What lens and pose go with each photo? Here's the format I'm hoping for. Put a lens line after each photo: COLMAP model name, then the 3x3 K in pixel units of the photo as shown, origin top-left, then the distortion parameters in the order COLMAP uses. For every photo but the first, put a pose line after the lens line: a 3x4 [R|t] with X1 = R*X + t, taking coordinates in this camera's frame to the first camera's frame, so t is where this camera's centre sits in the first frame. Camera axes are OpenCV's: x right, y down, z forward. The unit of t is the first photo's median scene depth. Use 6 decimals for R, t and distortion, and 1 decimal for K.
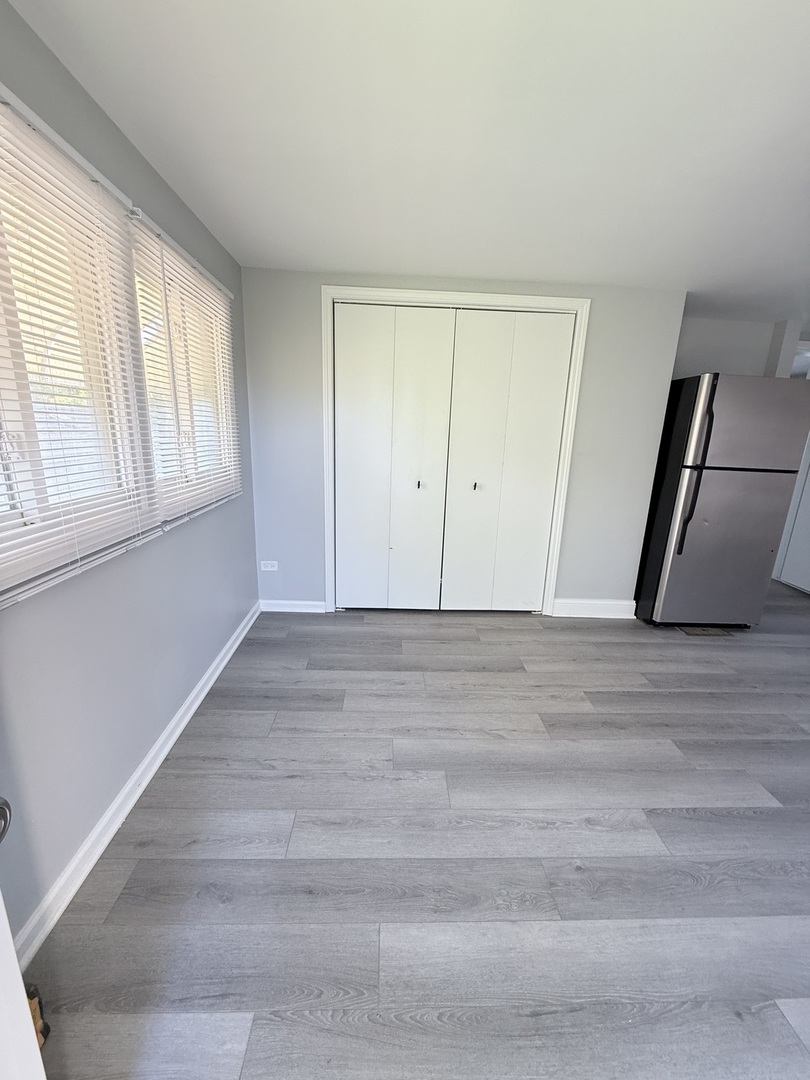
lens RADIAL K [[428.0, 0, 405.0], [0, 428.0, 540.0], [0, 0, 1]] dist [-0.000930, 0.000207]
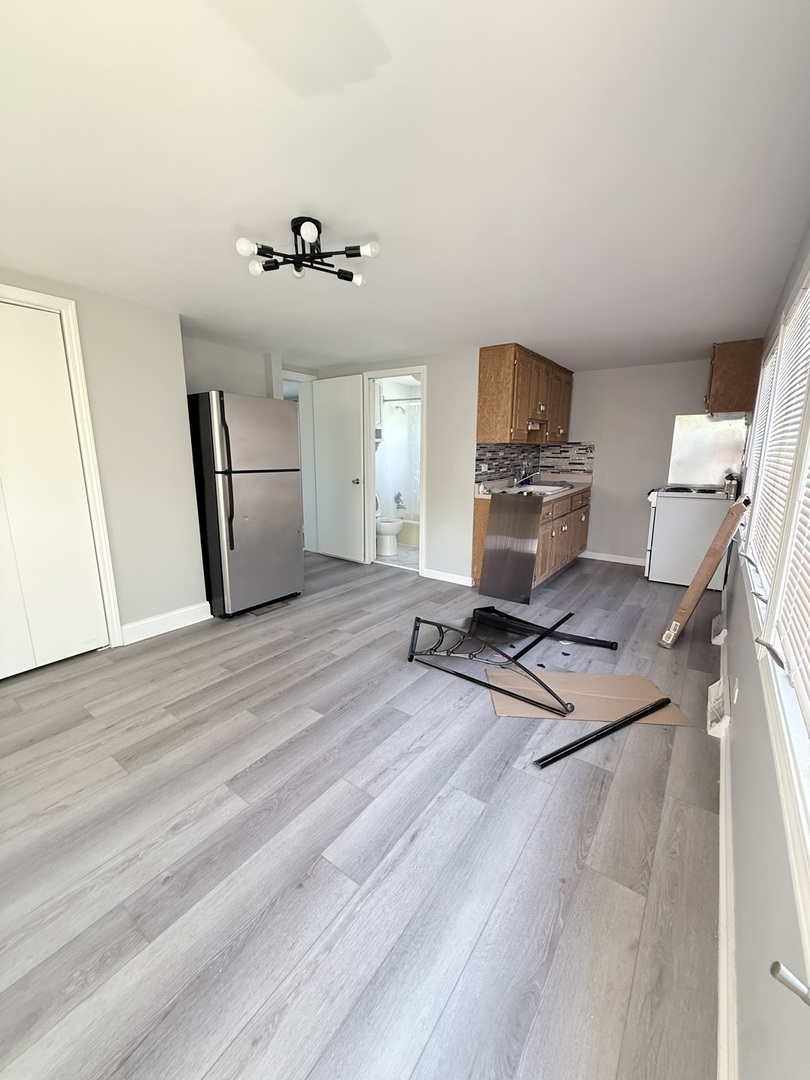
lens RADIAL K [[428.0, 0, 405.0], [0, 428.0, 540.0], [0, 0, 1]] dist [-0.000930, 0.000207]
pose [[0.616040, -0.195631, 0.763035, 0.071522], [0.214030, 0.973798, 0.076870, 0.020681], [-0.758080, 0.115957, 0.641770, -0.074472]]
